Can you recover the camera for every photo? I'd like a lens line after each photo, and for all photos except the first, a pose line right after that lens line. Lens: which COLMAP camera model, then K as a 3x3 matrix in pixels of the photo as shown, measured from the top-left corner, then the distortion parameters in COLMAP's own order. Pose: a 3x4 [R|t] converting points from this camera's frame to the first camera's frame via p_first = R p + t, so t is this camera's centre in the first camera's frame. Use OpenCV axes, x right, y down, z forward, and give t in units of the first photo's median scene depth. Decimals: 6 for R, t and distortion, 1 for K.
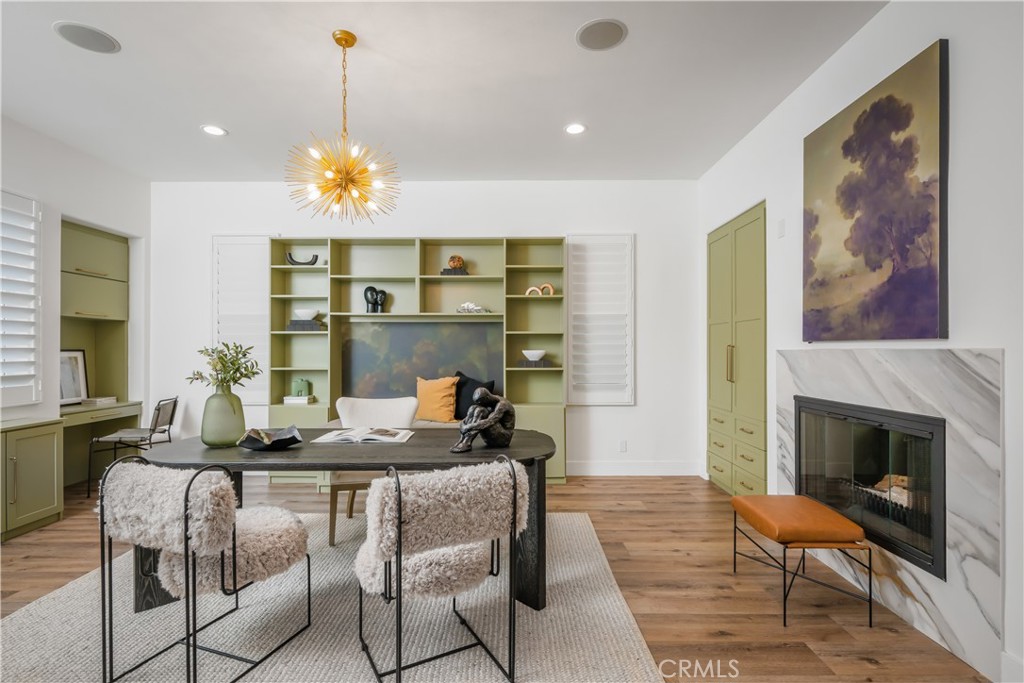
lens RADIAL K [[488.1, 0, 512.1], [0, 488.1, 346.1], [0, 0, 1]] dist [0.002182, -0.000712]
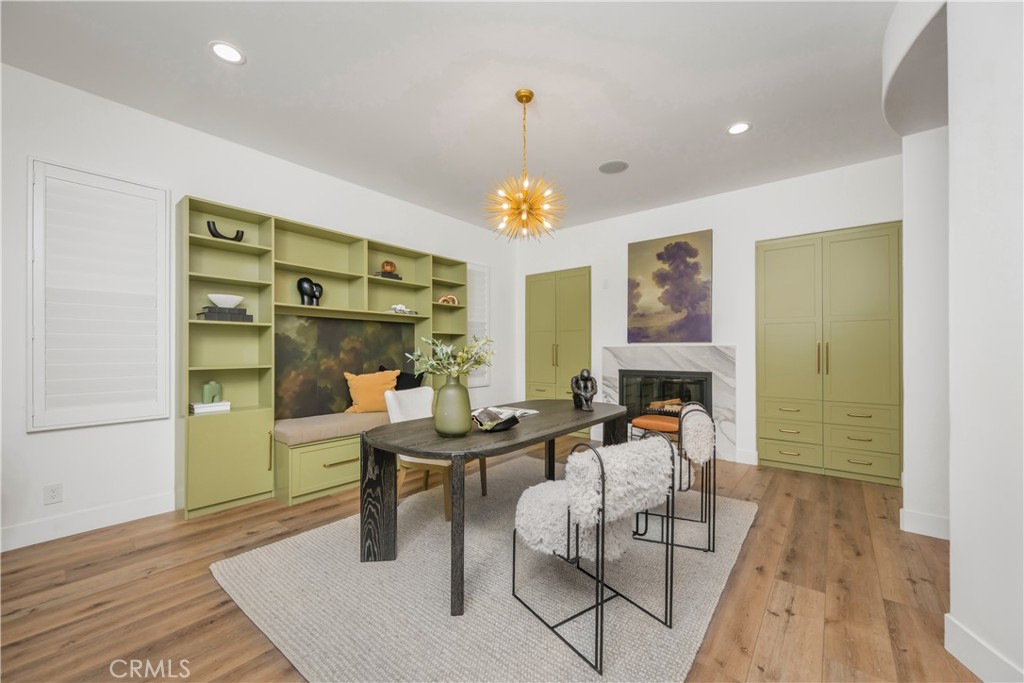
lens RADIAL K [[404.8, 0, 512.9], [0, 404.8, 346.8], [0, 0, 1]] dist [-0.001206, -0.000061]
pose [[0.618258, 0.009388, 0.785920, -1.083532], [-0.004865, 0.999955, -0.008118, 0.025077], [-0.785961, 0.001195, 0.618276, 0.348520]]
